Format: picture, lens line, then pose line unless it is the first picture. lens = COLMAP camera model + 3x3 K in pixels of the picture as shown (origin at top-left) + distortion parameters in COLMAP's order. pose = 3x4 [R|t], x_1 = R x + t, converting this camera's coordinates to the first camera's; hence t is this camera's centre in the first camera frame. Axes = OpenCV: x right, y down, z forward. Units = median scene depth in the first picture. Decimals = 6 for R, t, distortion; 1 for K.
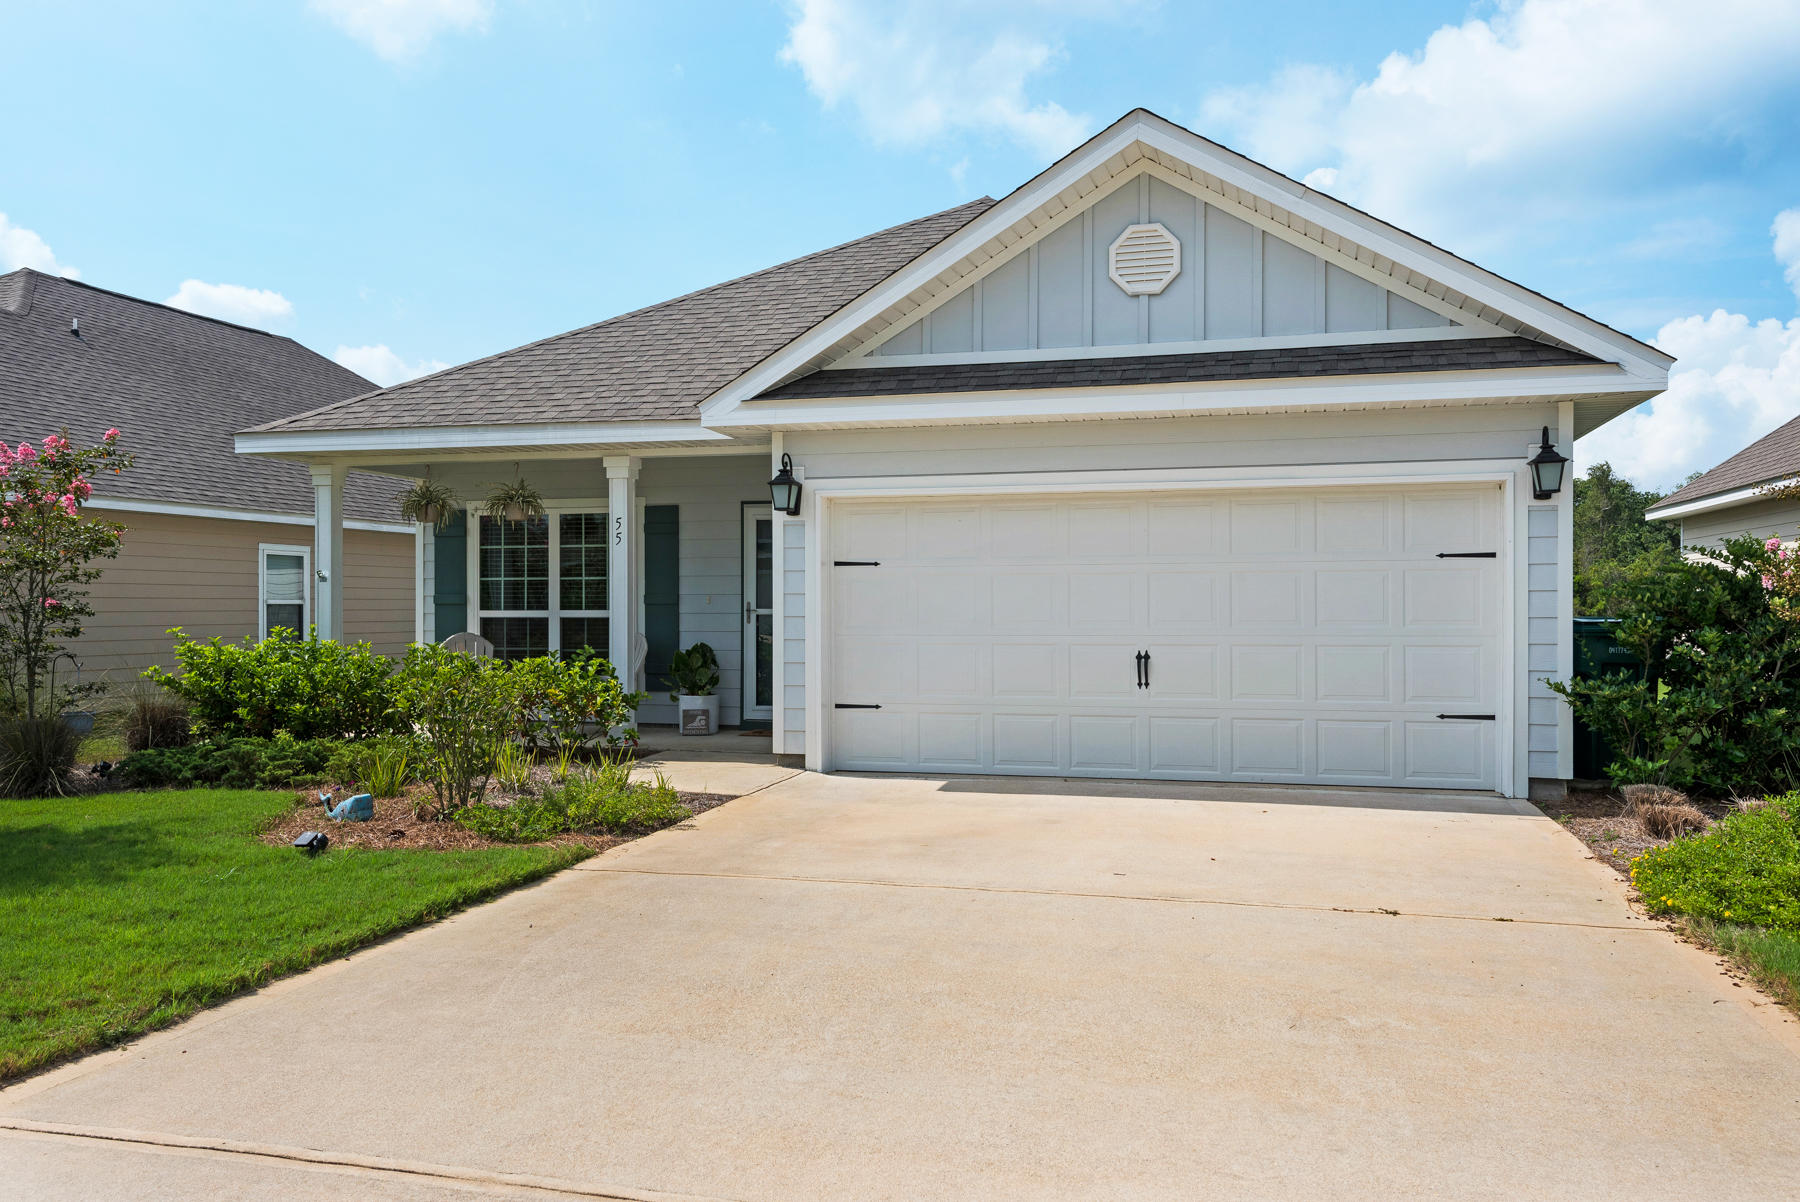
lens RADIAL K [[1407.4, 0, 898.3], [0, 1407.4, 605.9], [0, 0, 1]] dist [-0.005970, -0.000597]
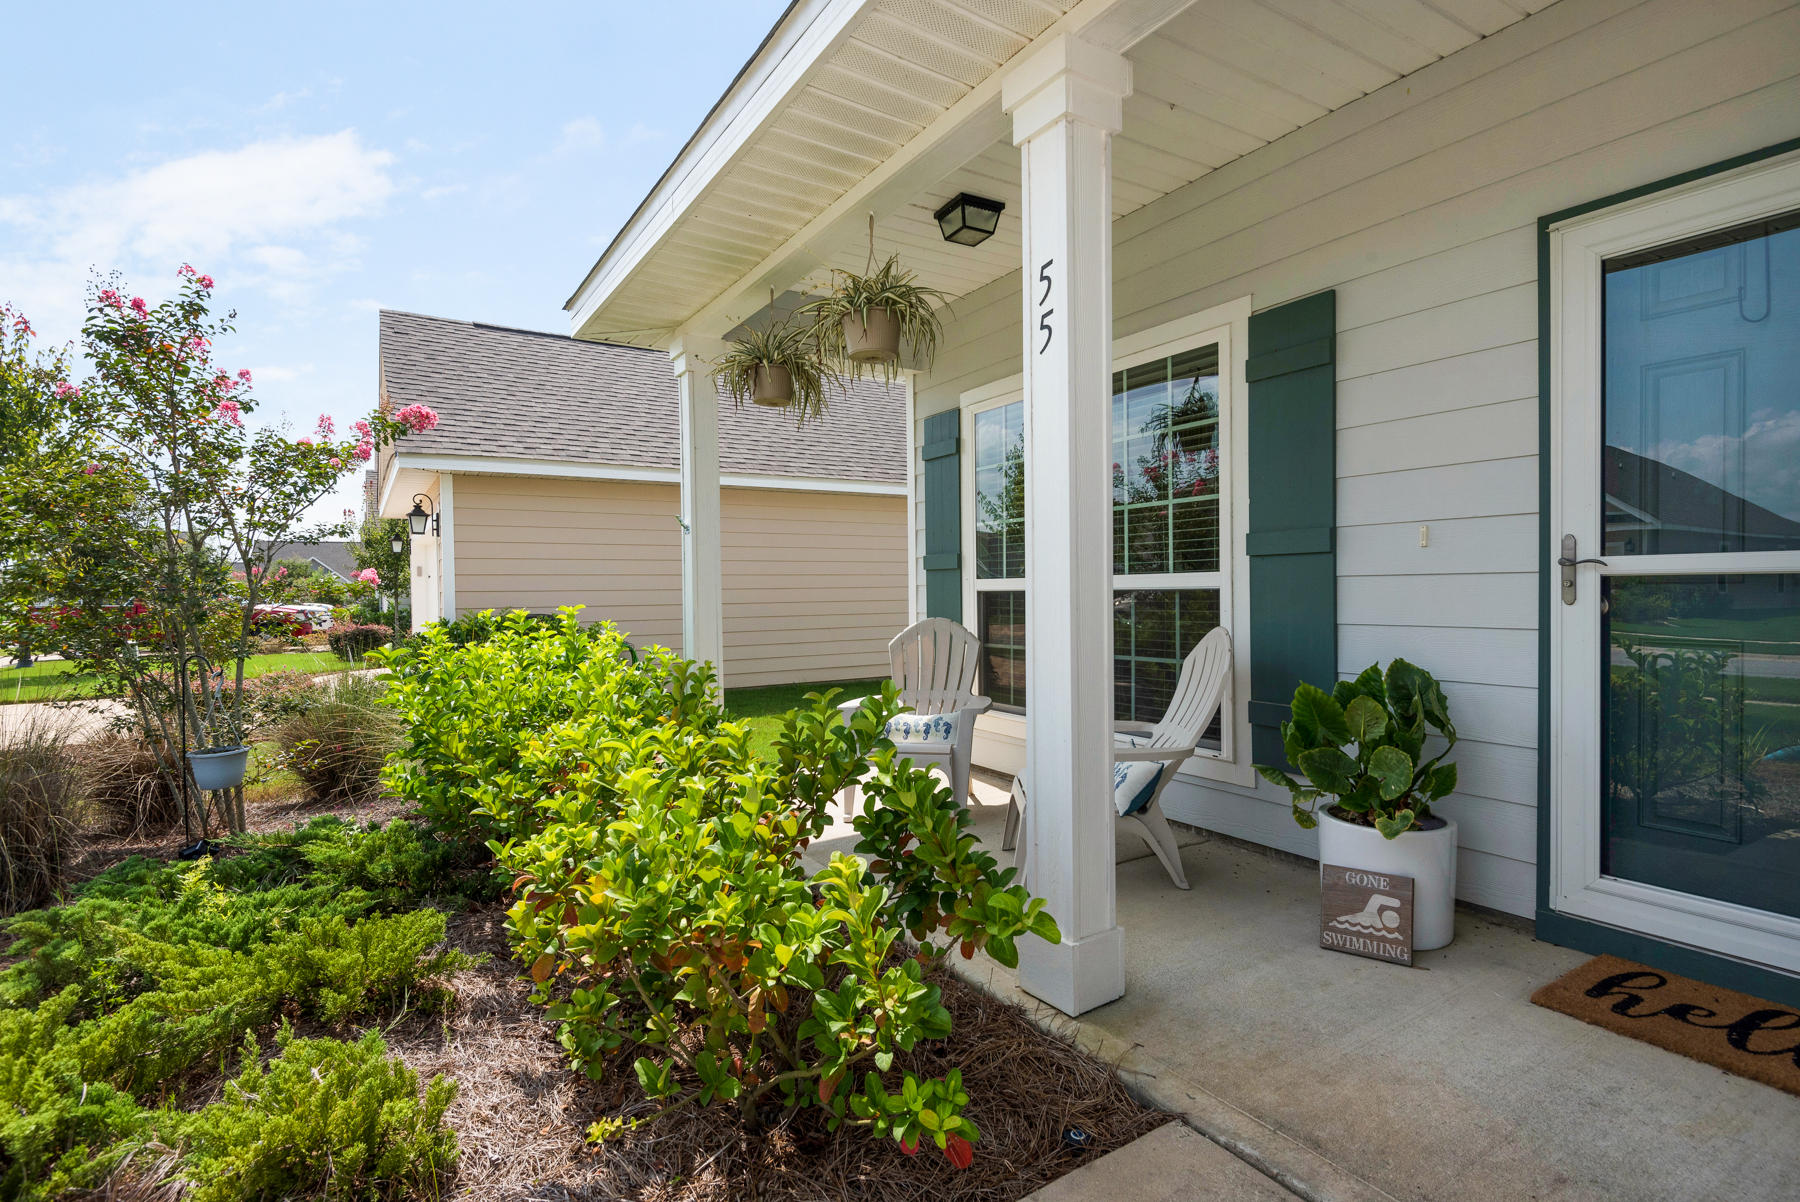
lens RADIAL K [[875.6, 0, 892.8], [0, 875.6, 603.8], [0, 0, 1]] dist [-0.006477, -0.000991]
pose [[0.727351, 0.002153, -0.686262, -0.083135], [0.012891, 0.999776, 0.016800, 0.007283], [0.686144, -0.021066, 0.727160, 0.758223]]
